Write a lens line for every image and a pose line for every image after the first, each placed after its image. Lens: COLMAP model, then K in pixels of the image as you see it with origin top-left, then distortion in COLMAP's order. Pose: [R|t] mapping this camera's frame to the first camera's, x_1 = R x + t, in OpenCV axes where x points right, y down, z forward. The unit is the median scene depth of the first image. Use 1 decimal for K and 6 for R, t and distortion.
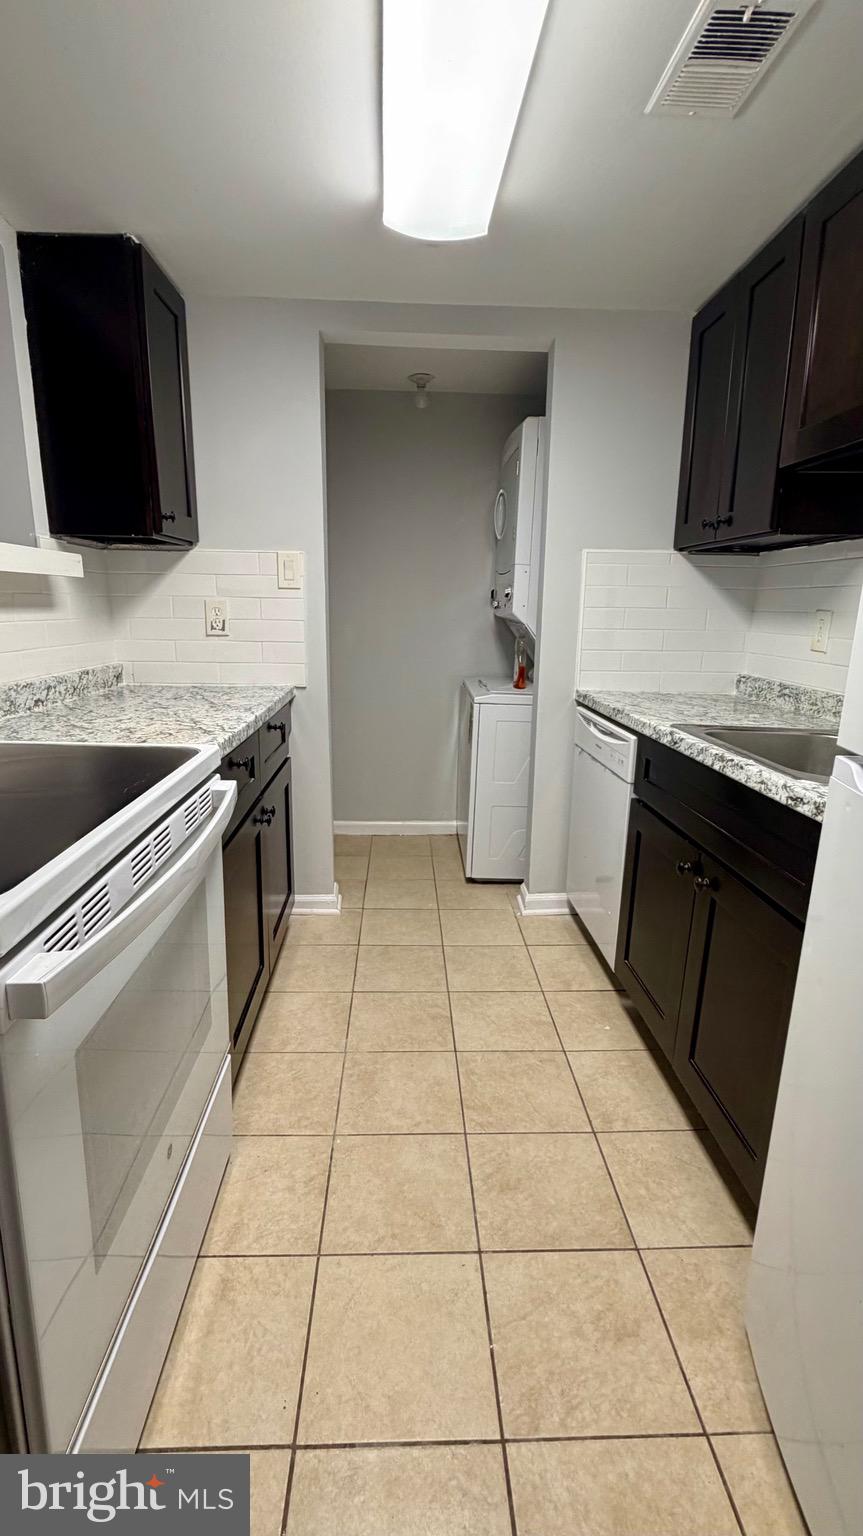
lens RADIAL K [[688.1, 0, 433.4], [0, 688.1, 766.7], [0, 0, 1]] dist [0.002673, -0.000239]
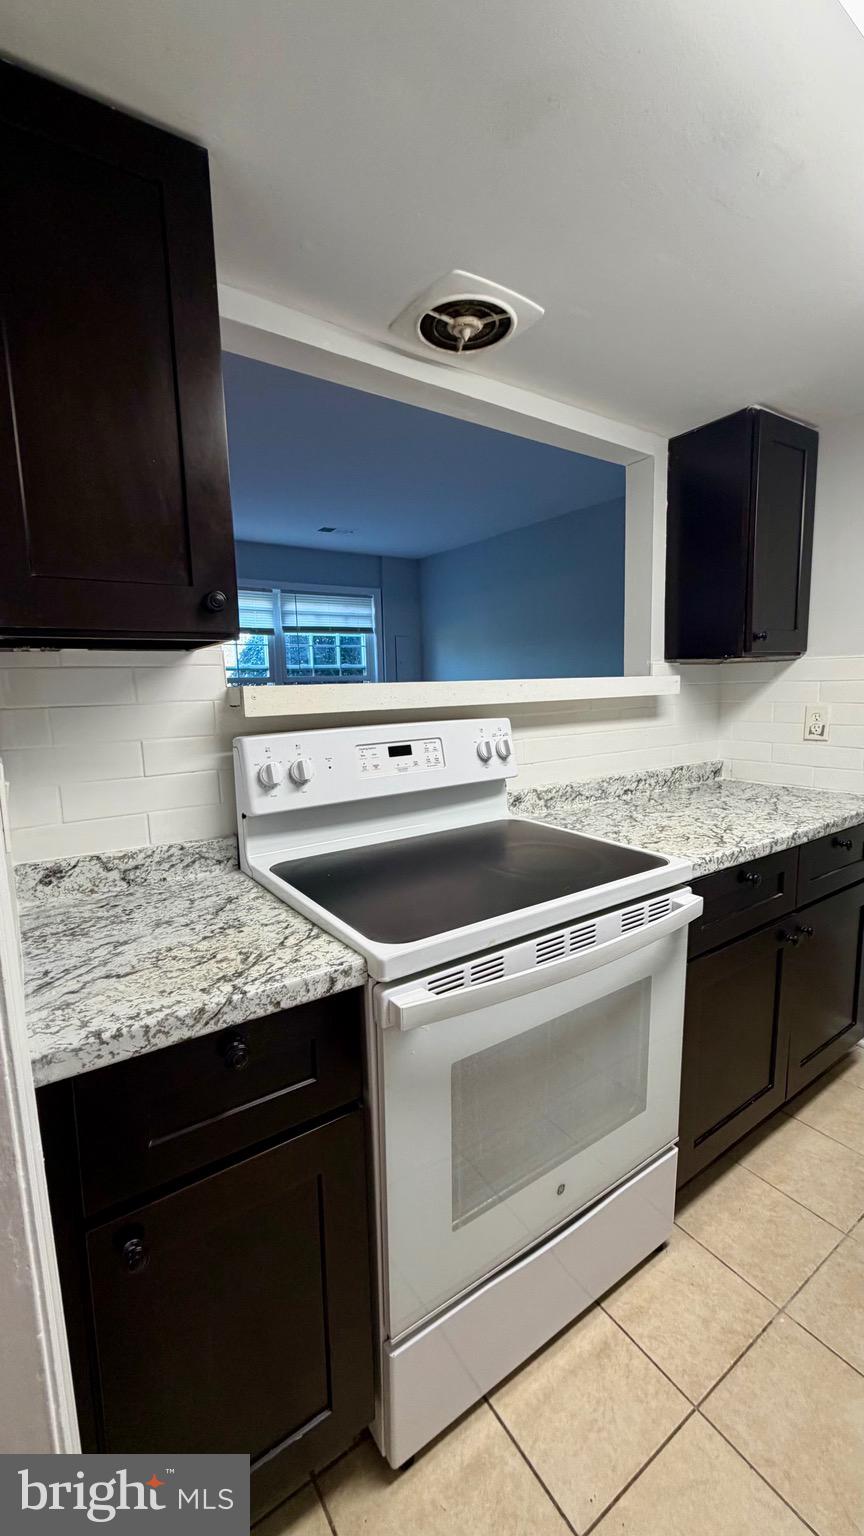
lens RADIAL K [[612.3, 0, 433.6], [0, 612.3, 766.6], [0, 0, 1]] dist [-0.002789, 0.000550]
pose [[0.524435, 0.085700, -0.847127, 0.217427], [-0.162036, 0.986785, -0.000484, -0.086868], [0.835890, 0.137519, 0.531391, 0.089512]]
